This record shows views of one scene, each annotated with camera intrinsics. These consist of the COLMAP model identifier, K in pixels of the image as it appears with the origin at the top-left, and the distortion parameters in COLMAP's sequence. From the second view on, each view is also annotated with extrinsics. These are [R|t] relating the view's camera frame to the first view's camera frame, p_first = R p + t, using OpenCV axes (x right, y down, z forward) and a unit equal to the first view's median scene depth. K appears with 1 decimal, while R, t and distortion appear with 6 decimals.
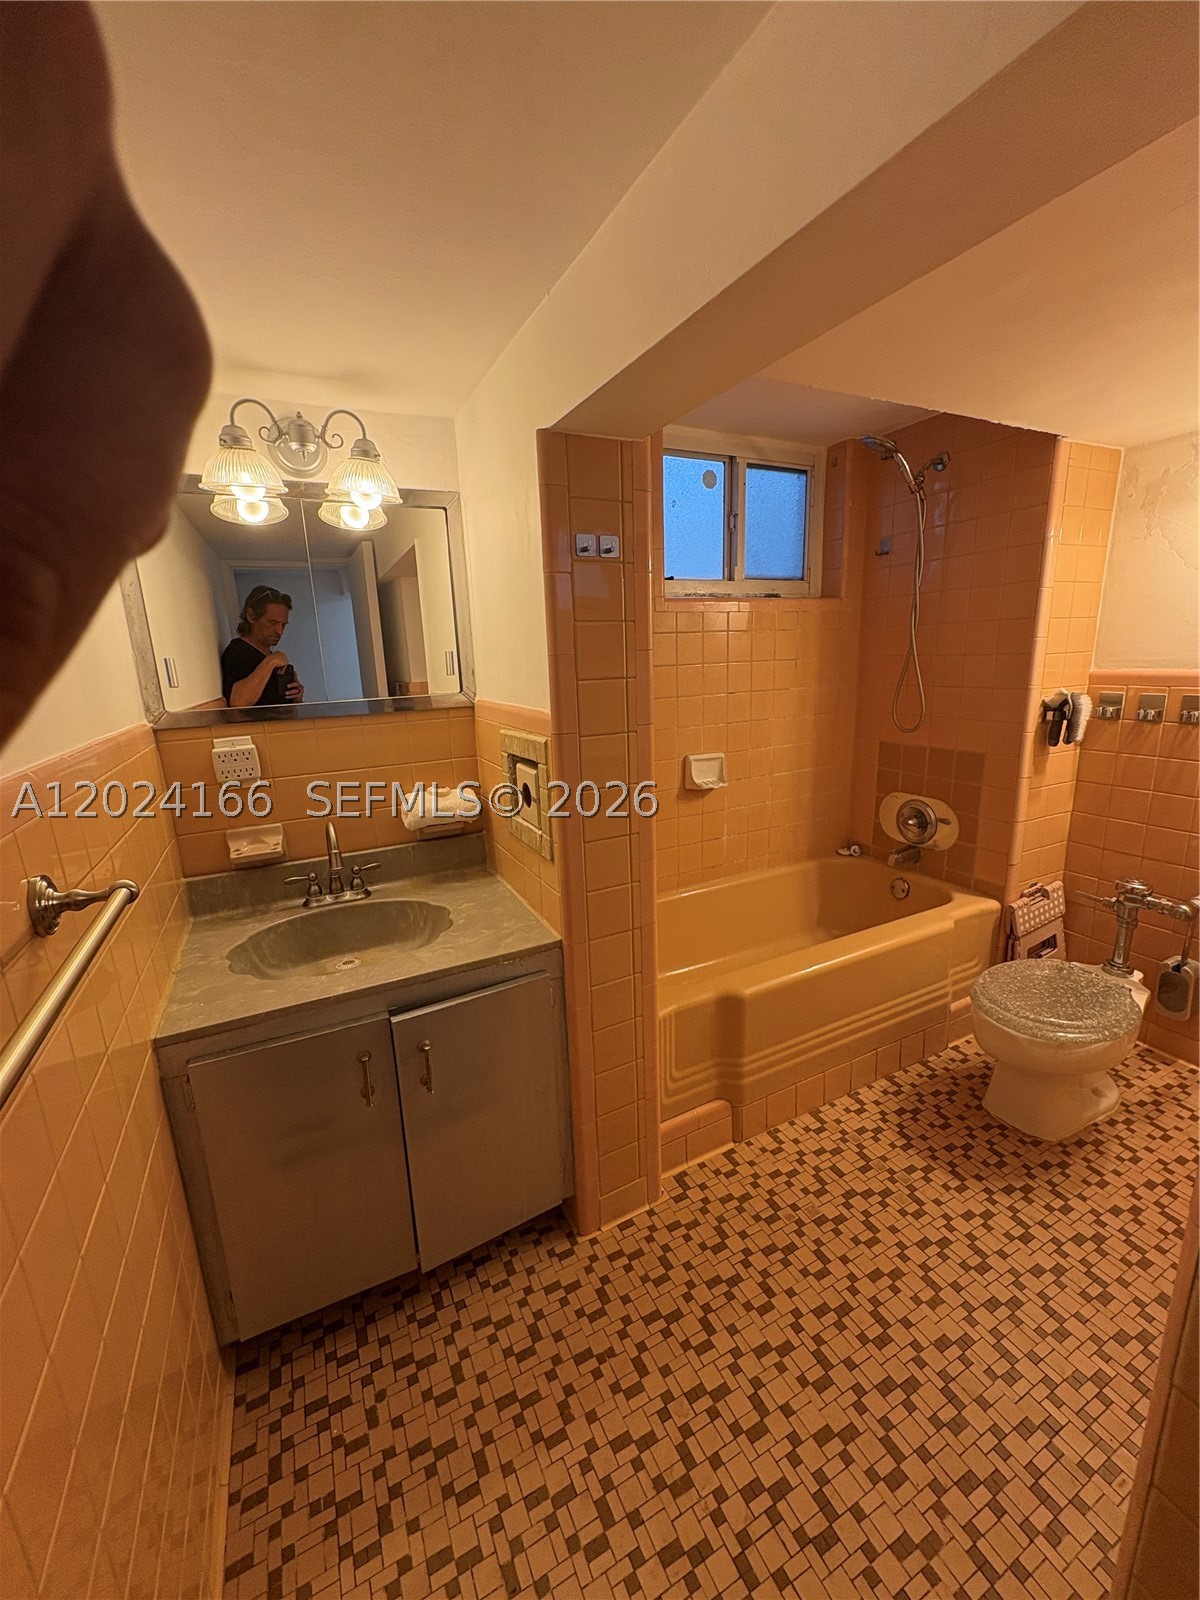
lens RADIAL K [[633.8, 0, 600.1], [0, 633.8, 795.1], [0, 0, 1]] dist [-0.001046, 0.000375]
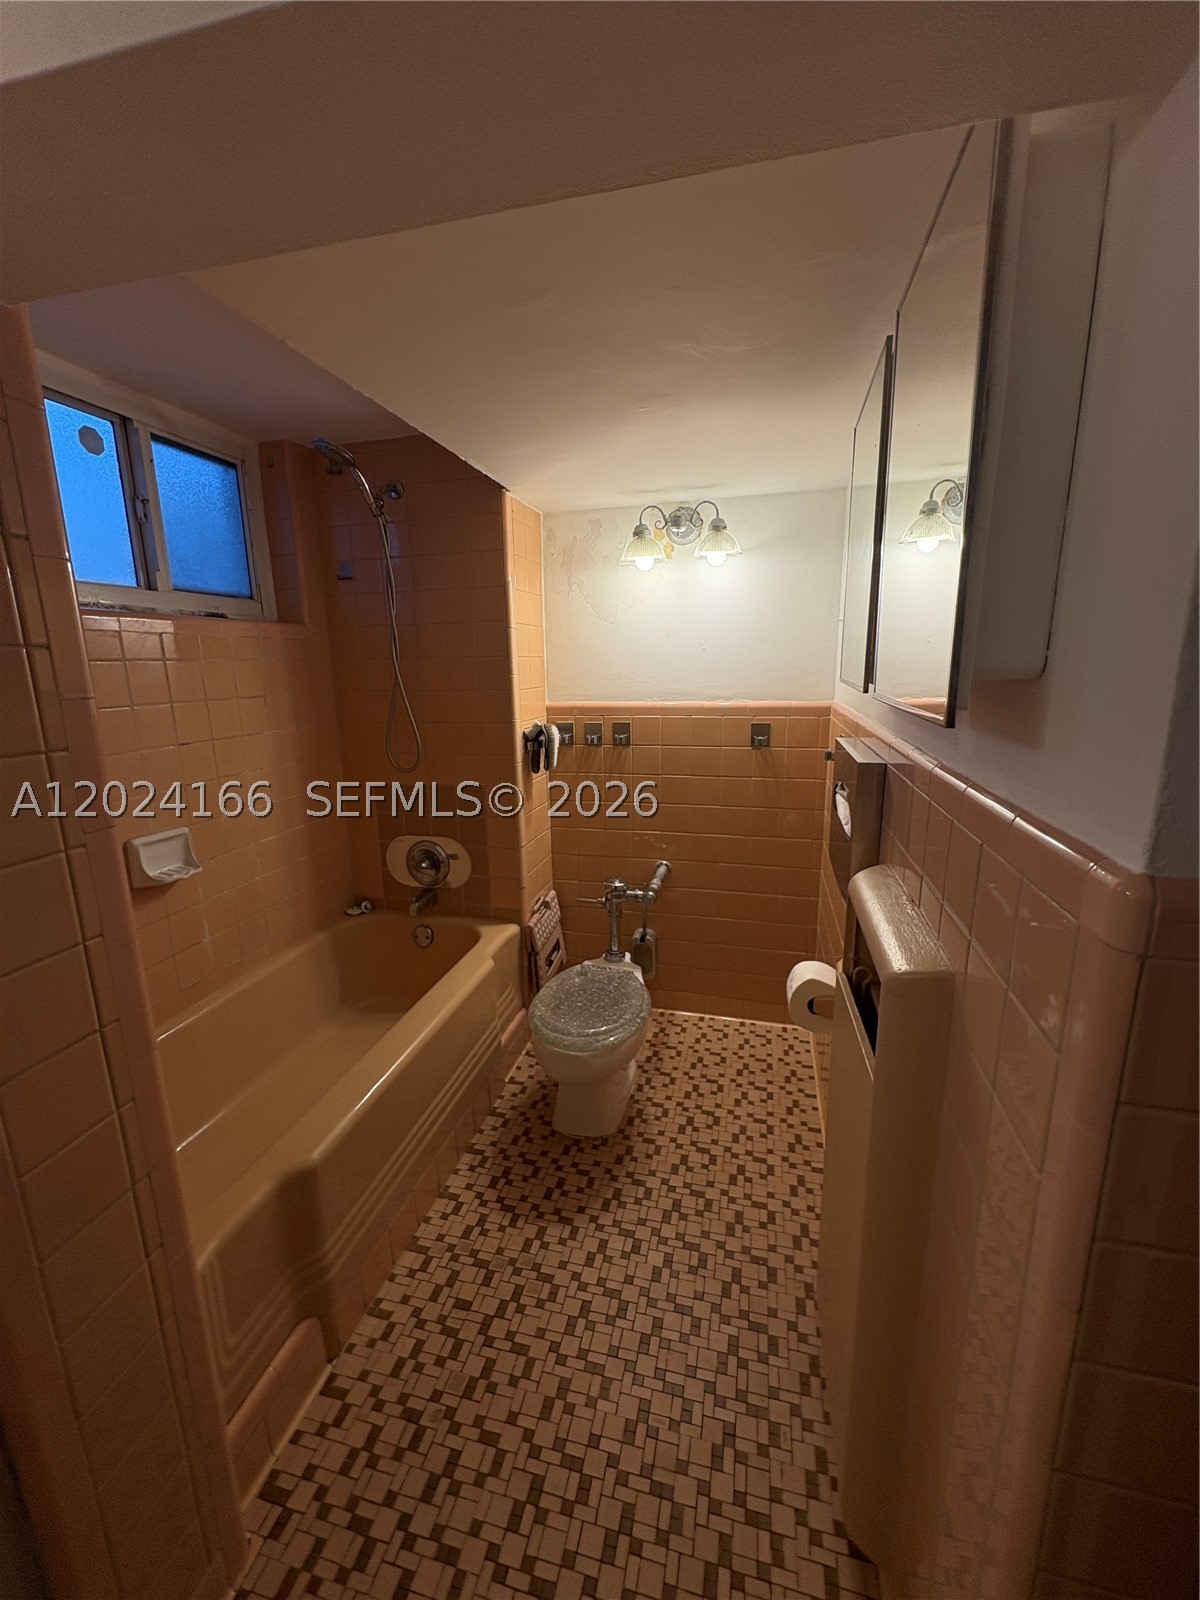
lens RADIAL K [[633.8, 0, 599.4], [0, 633.8, 798.2], [0, 0, 1]] dist [-0.001046, 0.000375]
pose [[0.656992, -0.134452, 0.741811, -0.038778], [0.161514, 0.986224, 0.035705, -0.067973], [-0.736393, 0.096355, 0.669658, 0.233797]]
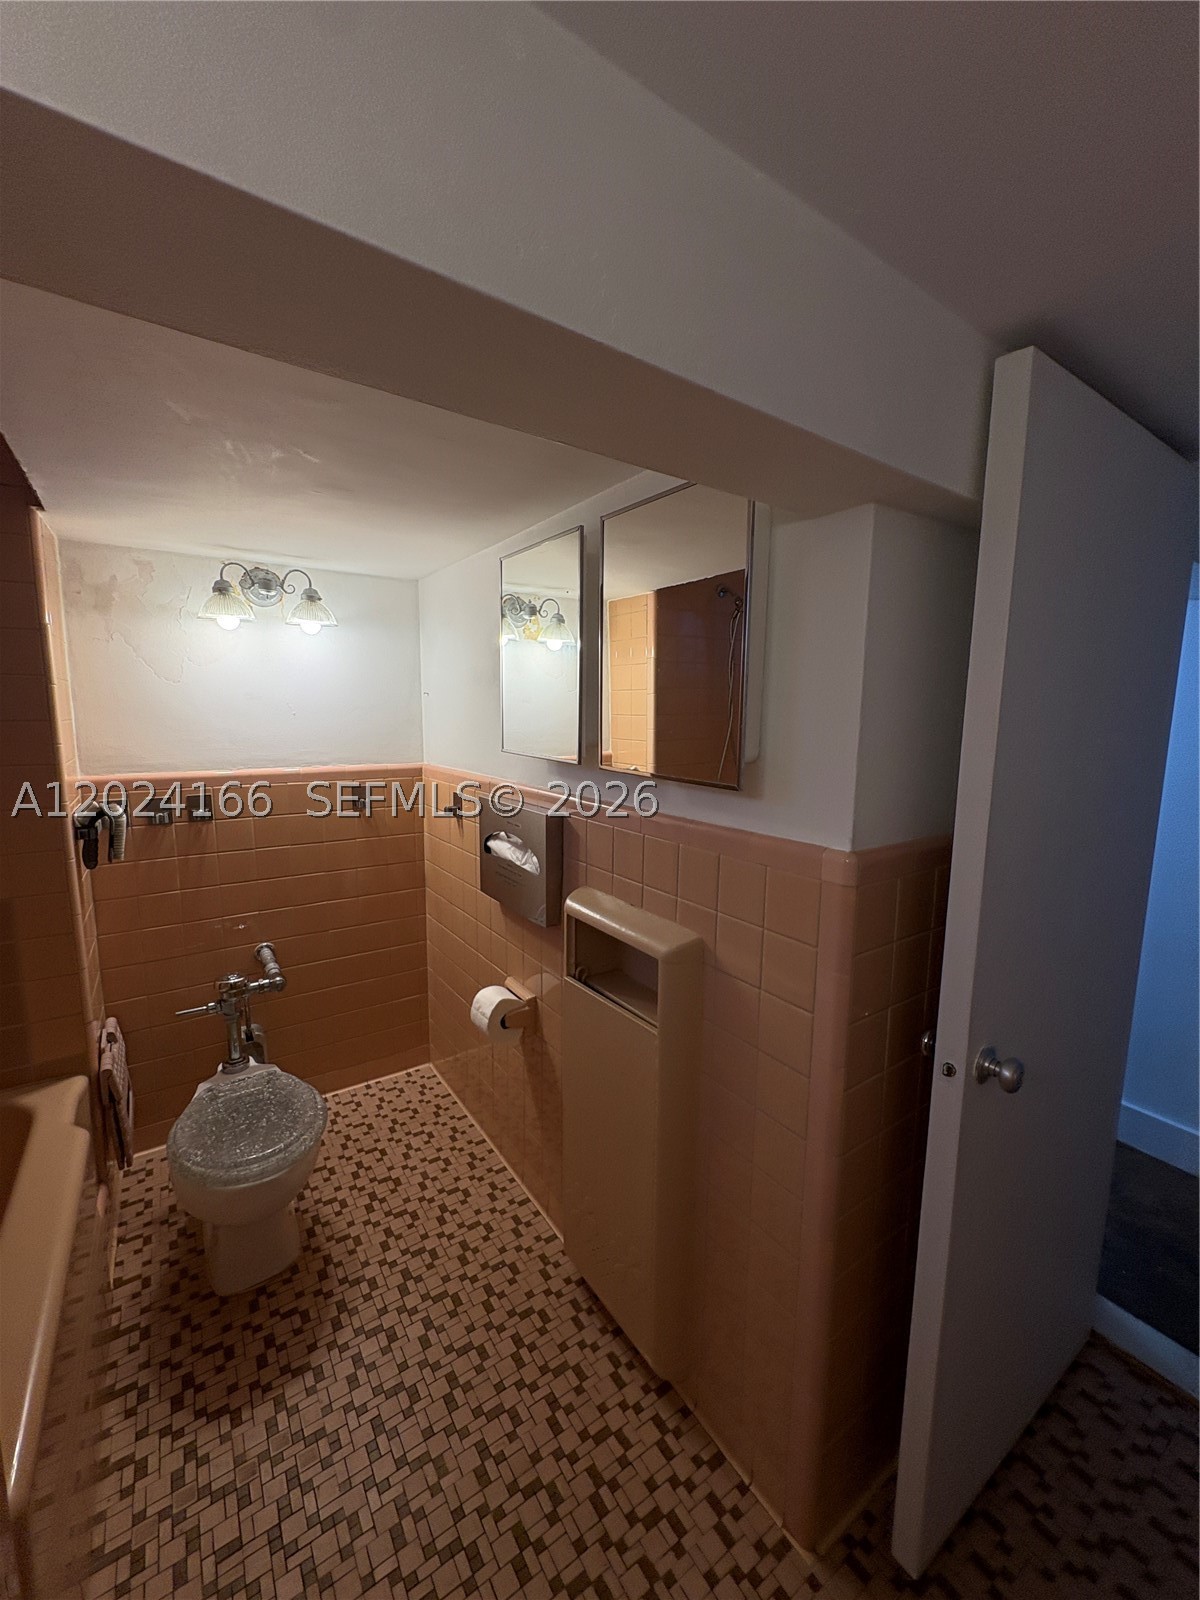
lens RADIAL K [[633.8, 0, 599.8], [0, 633.8, 797.8], [0, 0, 1]] dist [-0.001046, 0.000375]
pose [[-0.129322, -0.102531, 0.986288, -0.240299], [0.214323, 0.968239, 0.128757, -0.162960], [-0.968164, 0.228035, -0.103240, 0.504254]]
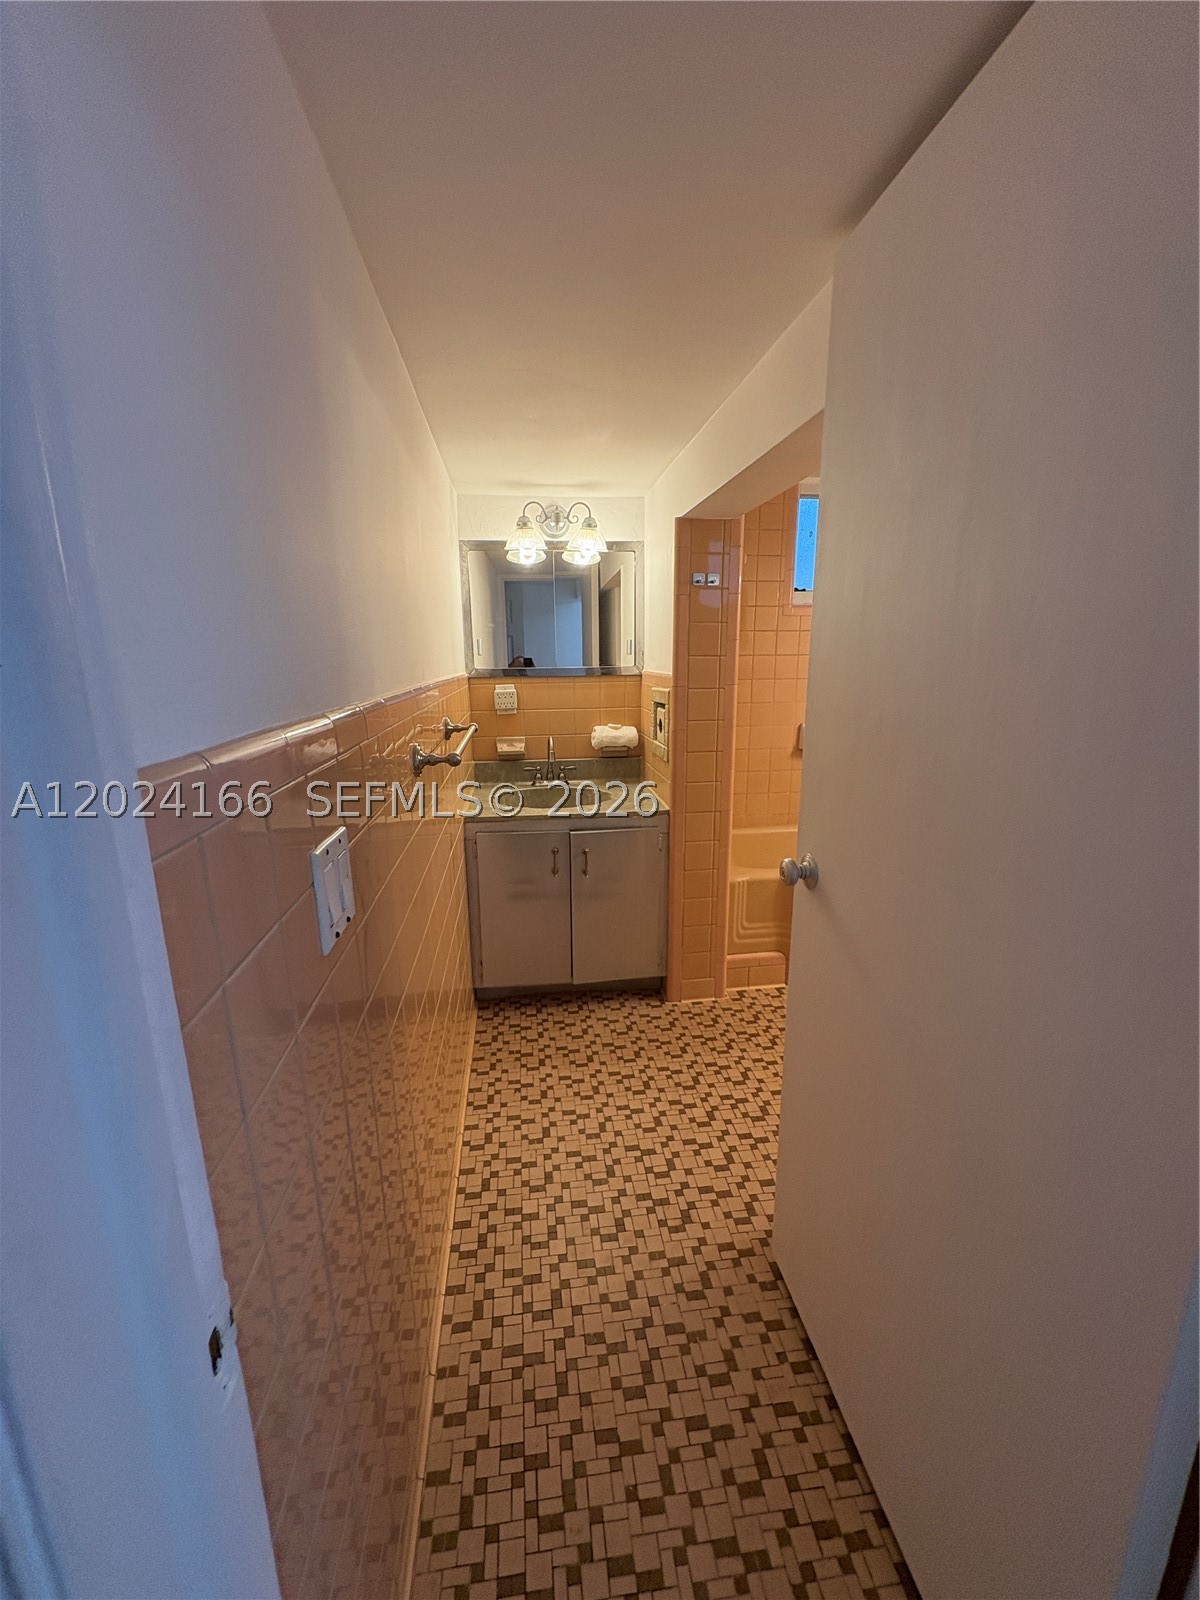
lens RADIAL K [[633.8, 0, 598.2], [0, 633.8, 791.0], [0, 0, 1]] dist [-0.001046, 0.000375]
pose [[0.941624, 0.098152, -0.322042, 0.238899], [-0.098657, 0.995012, 0.014796, 0.136544], [0.321888, 0.017839, 0.946610, -0.528994]]
